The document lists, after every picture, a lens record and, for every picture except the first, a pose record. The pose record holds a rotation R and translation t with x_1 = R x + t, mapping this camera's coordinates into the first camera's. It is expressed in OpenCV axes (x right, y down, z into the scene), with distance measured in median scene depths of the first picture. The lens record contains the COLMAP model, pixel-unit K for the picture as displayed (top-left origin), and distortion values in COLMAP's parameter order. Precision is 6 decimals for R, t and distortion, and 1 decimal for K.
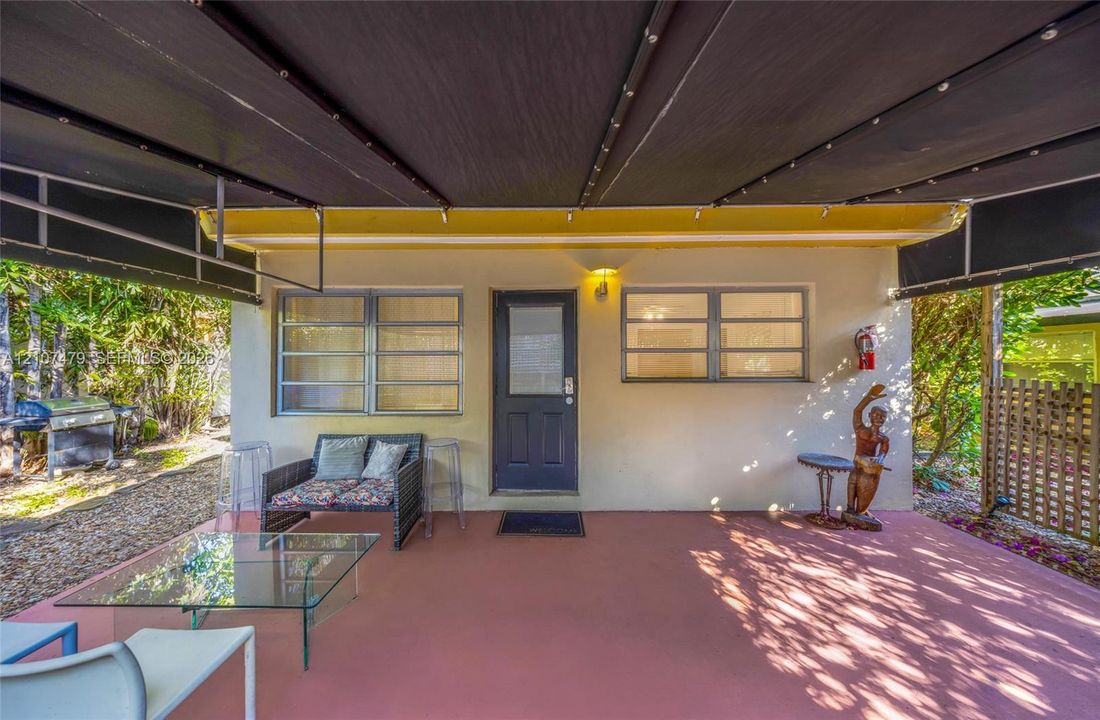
lens RADIAL K [[321.8, 0, 549.1], [0, 321.8, 358.9], [0, 0, 1]] dist [-0.001440, 0.000115]
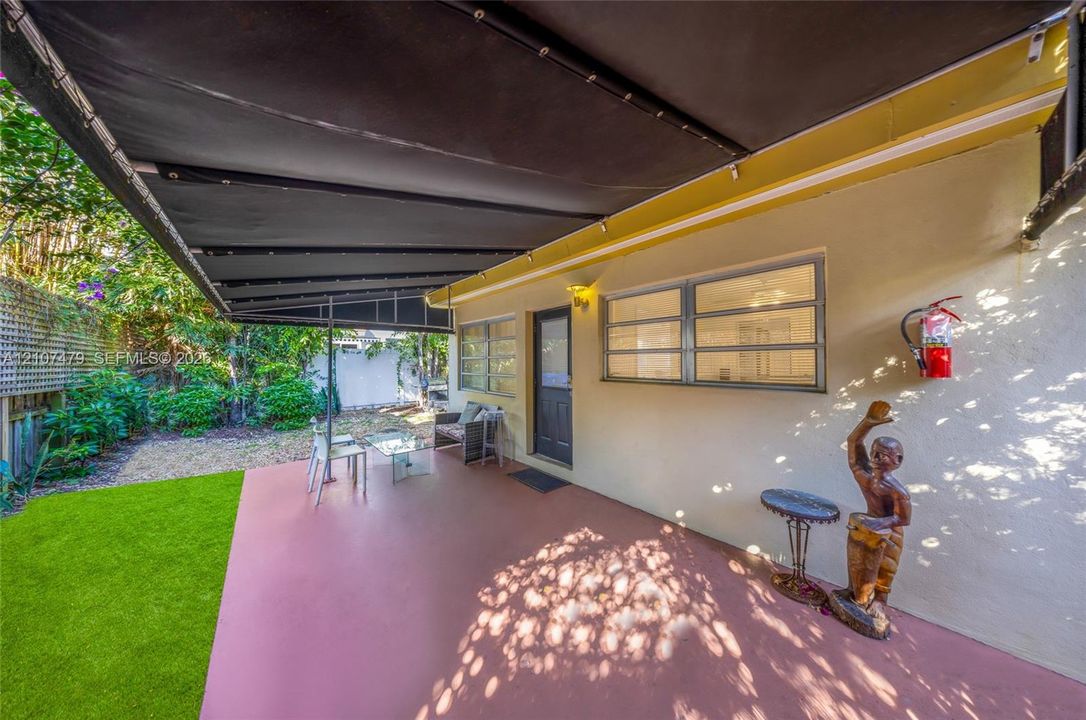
lens RADIAL K [[322.5, 0, 550.4], [0, 322.5, 359.9], [0, 0, 1]] dist [0.000321, -0.000024]
pose [[0.663286, -0.004131, -0.748355, 0.977025], [0.008494, 0.999962, 0.002009, -0.004078], [0.748318, -0.007689, 0.663296, 0.117240]]
